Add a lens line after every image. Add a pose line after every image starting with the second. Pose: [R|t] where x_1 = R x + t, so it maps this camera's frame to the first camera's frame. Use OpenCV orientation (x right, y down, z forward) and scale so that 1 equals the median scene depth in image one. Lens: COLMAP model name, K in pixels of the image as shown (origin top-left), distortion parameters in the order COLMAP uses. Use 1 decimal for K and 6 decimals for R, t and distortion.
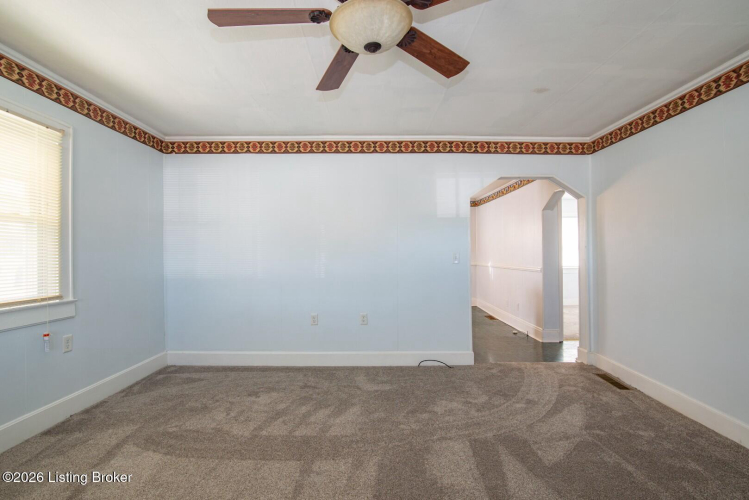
lens RADIAL K [[346.8, 0, 375.0], [0, 346.8, 250.0], [0, 0, 1]] dist [-0.018495, 0.000718]
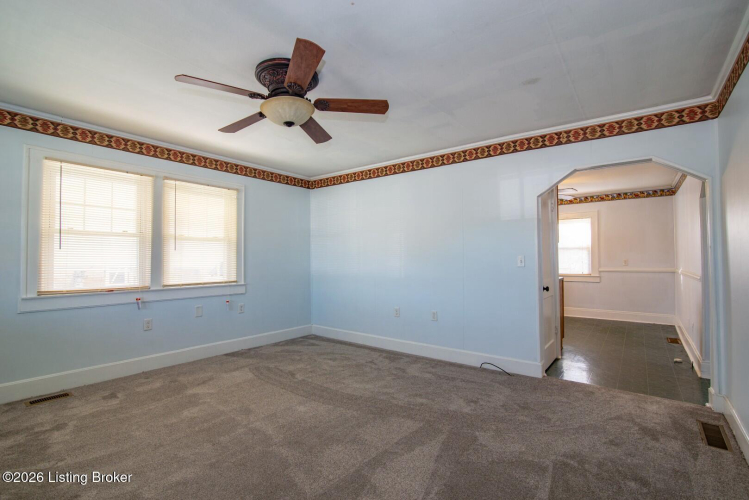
lens RADIAL K [[346.8, 0, 376.4], [0, 346.8, 249.5], [0, 0, 1]] dist [-0.018495, 0.000718]
pose [[0.790521, -0.015597, -0.612236, 0.604884], [0.008637, 0.999860, -0.014319, 0.000093], [0.612374, 0.006032, 0.790545, 0.006796]]
